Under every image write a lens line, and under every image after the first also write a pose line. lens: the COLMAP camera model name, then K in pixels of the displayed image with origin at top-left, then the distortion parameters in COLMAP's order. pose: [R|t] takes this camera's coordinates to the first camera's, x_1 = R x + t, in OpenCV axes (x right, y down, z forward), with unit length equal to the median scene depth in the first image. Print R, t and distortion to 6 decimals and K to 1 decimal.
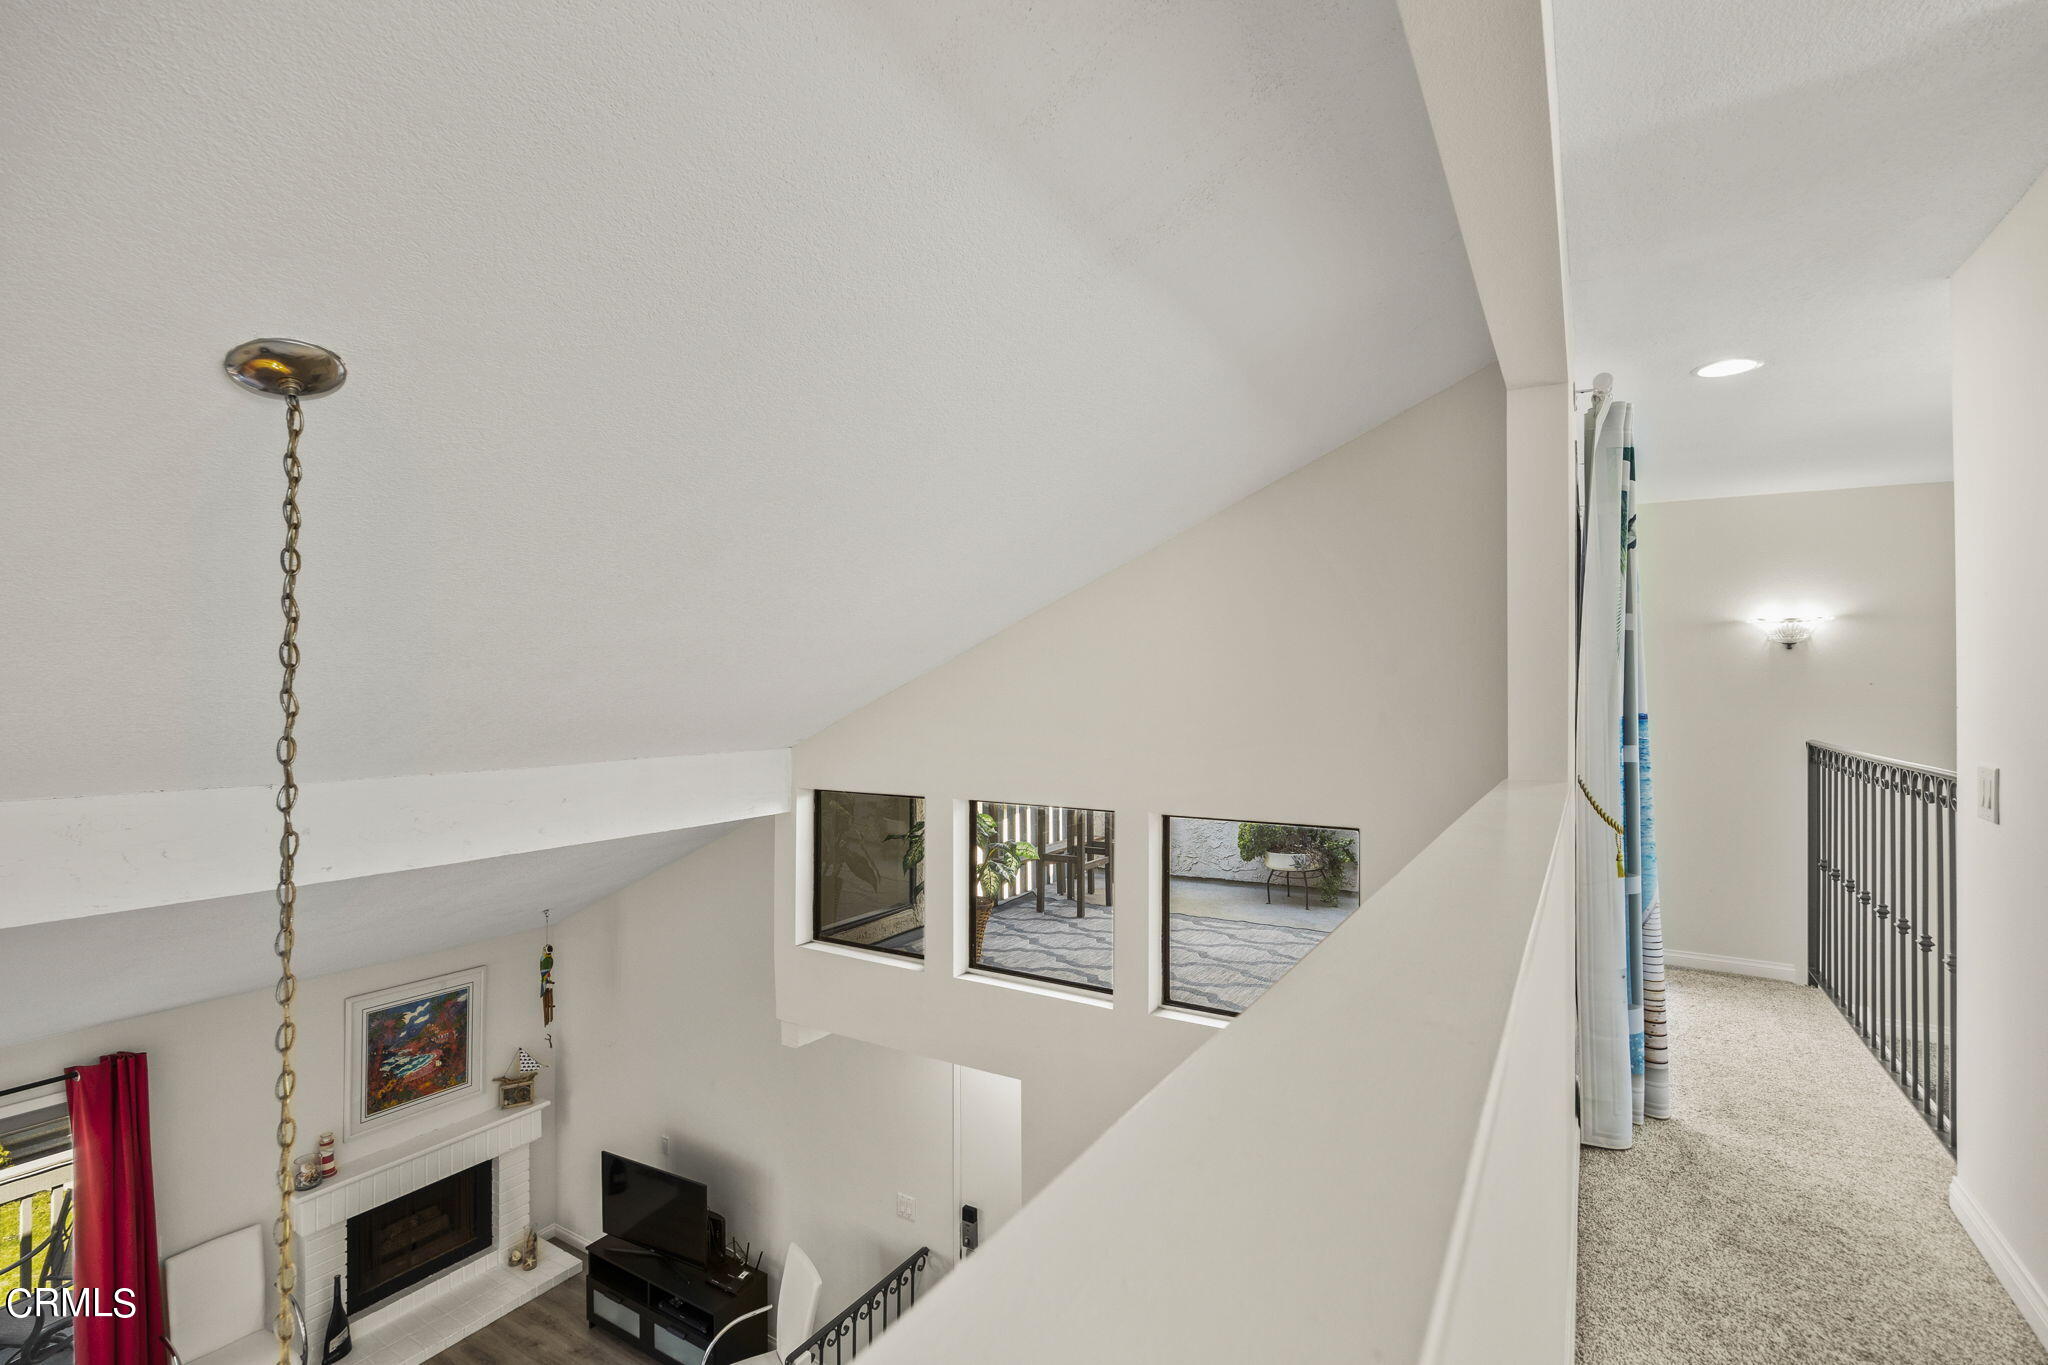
lens RADIAL K [[990.1, 0, 1028.1], [0, 990.1, 689.2], [0, 0, 1]] dist [0.002808, 0.000844]
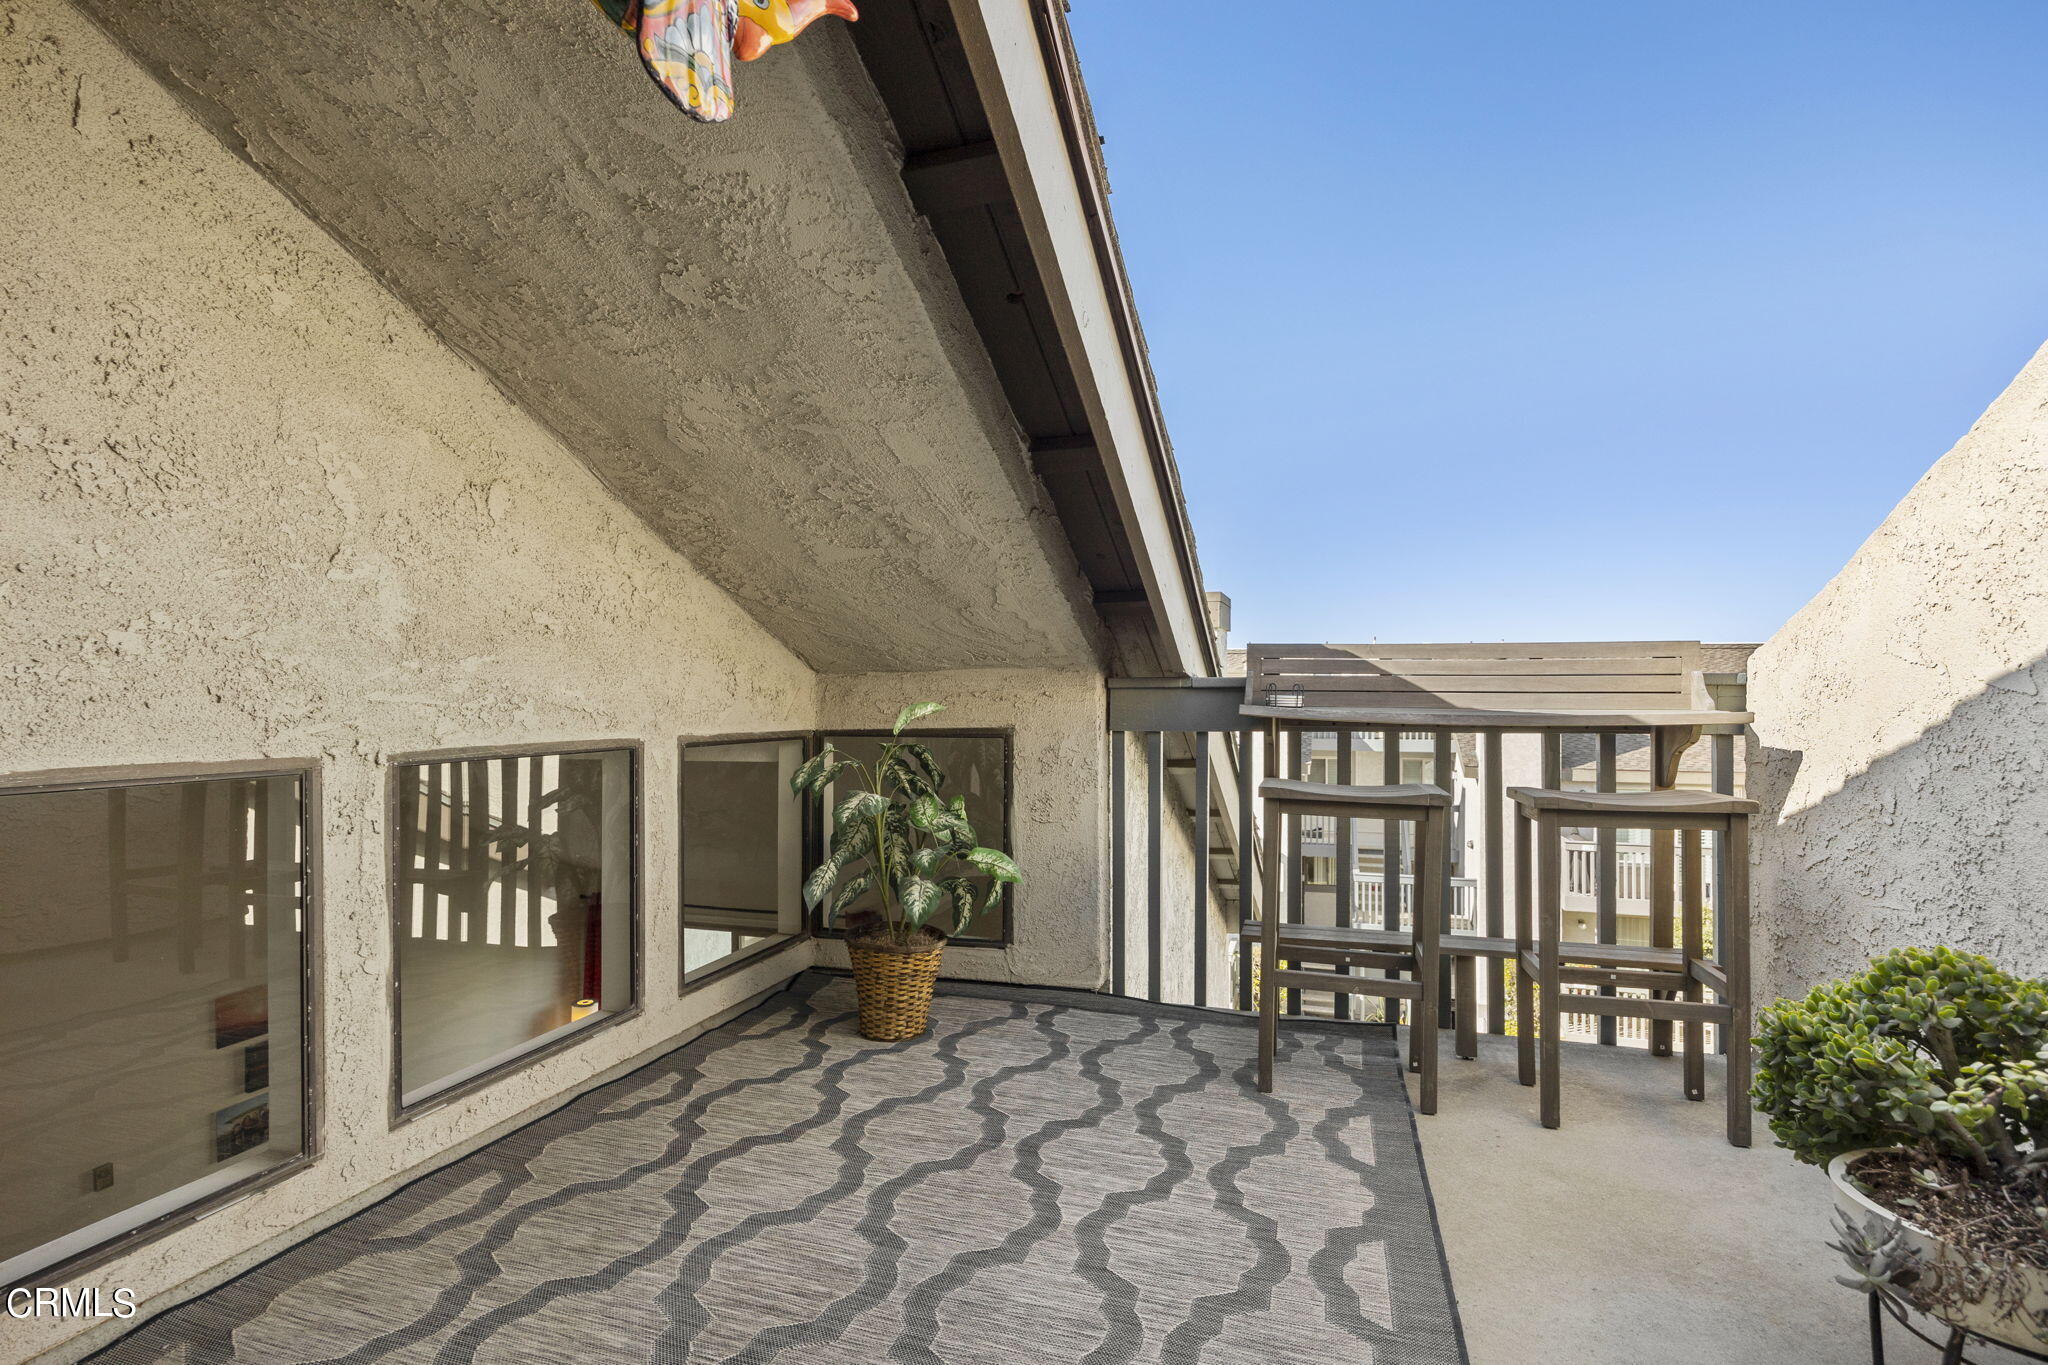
lens RADIAL K [[990.1, 0, 1028.1], [0, 990.1, 689.2], [0, 0, 1]] dist [0.002808, 0.000844]
pose [[0.223393, -0.000985, -0.974728, 0.501148], [0.002326, 0.999997, -0.000477, 0.057297], [0.974726, -0.002161, 0.223395, 0.877968]]
